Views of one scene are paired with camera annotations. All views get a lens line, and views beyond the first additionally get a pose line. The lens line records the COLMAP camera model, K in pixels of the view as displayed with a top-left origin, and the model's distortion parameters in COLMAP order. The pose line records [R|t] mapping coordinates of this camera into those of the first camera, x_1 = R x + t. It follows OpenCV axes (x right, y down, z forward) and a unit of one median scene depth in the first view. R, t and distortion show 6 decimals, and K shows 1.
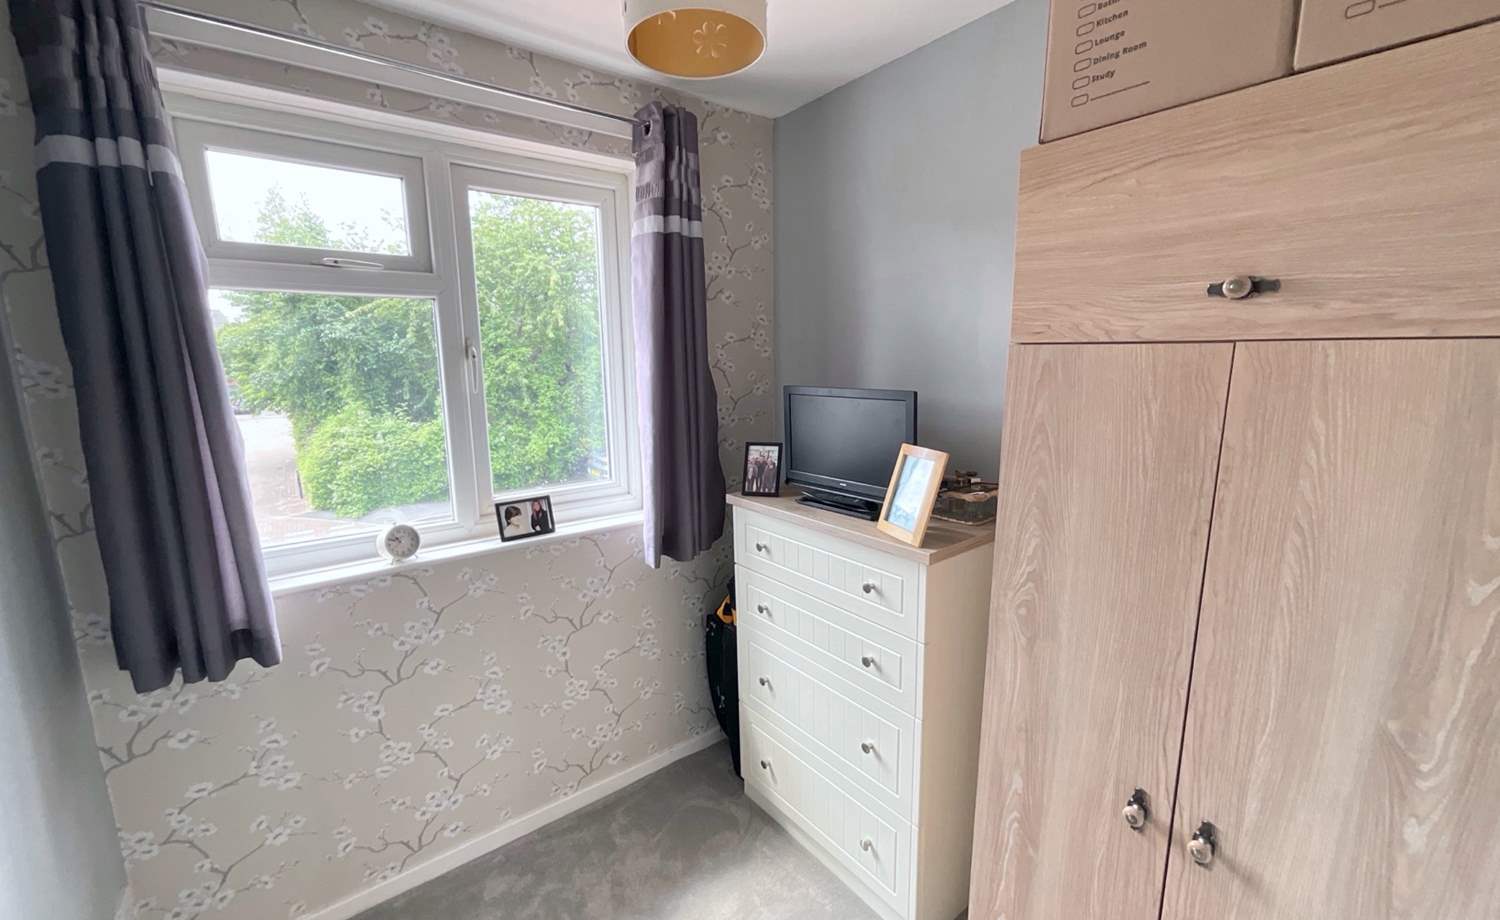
lens RADIAL K [[607.7, 0, 750.0], [0, 607.7, 460.0], [0, 0, 1]] dist [-0.004032, 0.002813]
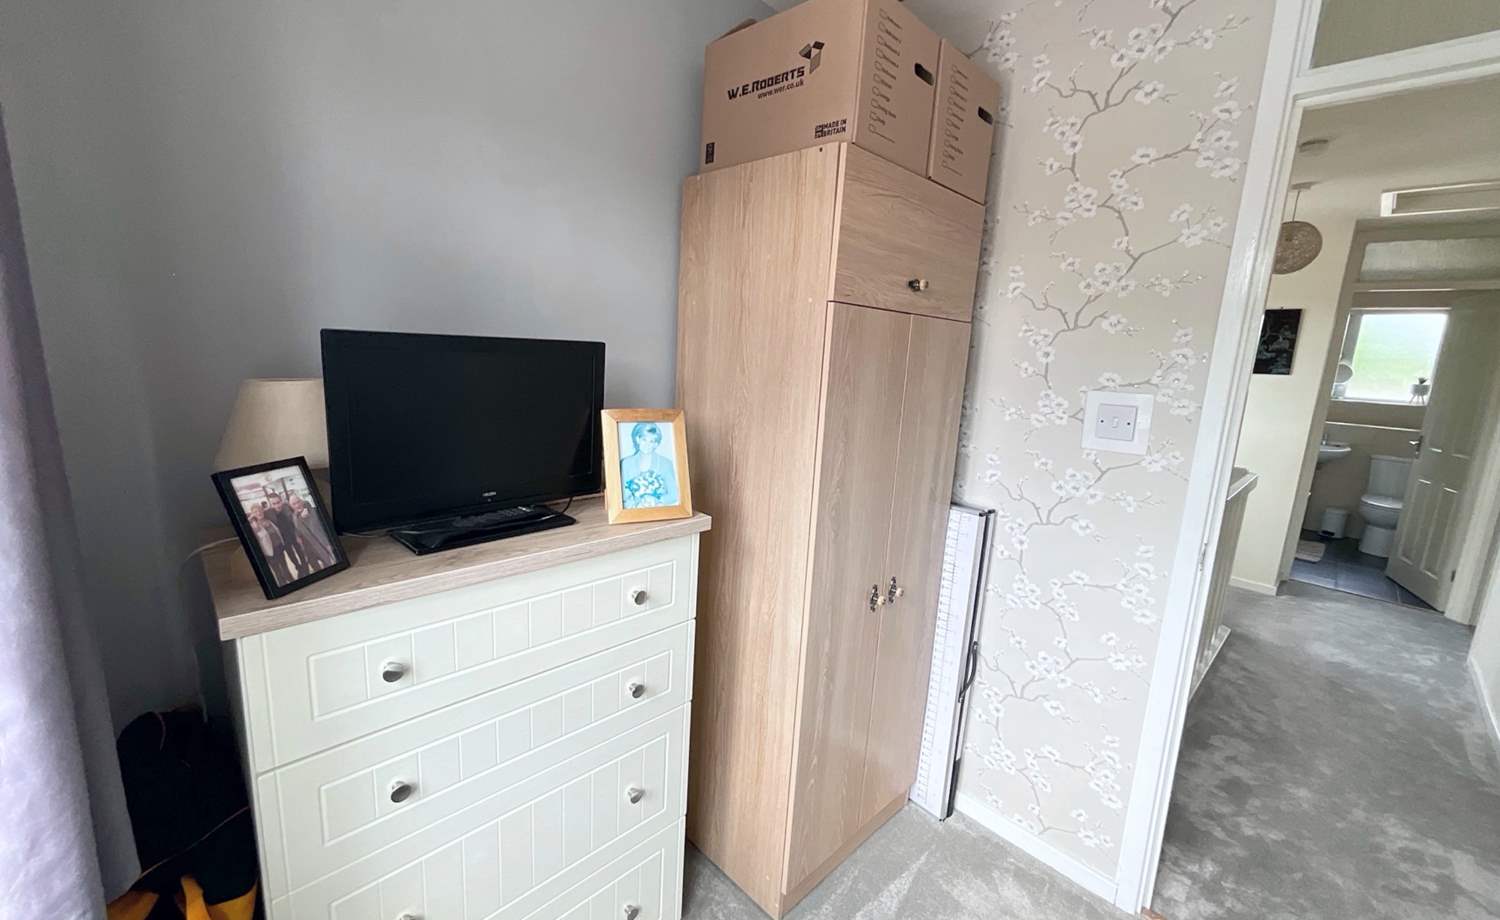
lens RADIAL K [[607.7, 0, 750.0], [0, 607.7, 460.0], [0, 0, 1]] dist [-0.004032, 0.002813]
pose [[-0.118743, -0.179924, 0.976487, -0.777695], [0.117789, 0.973948, 0.193779, -0.133700], [-0.985914, 0.138030, -0.094457, 1.287300]]
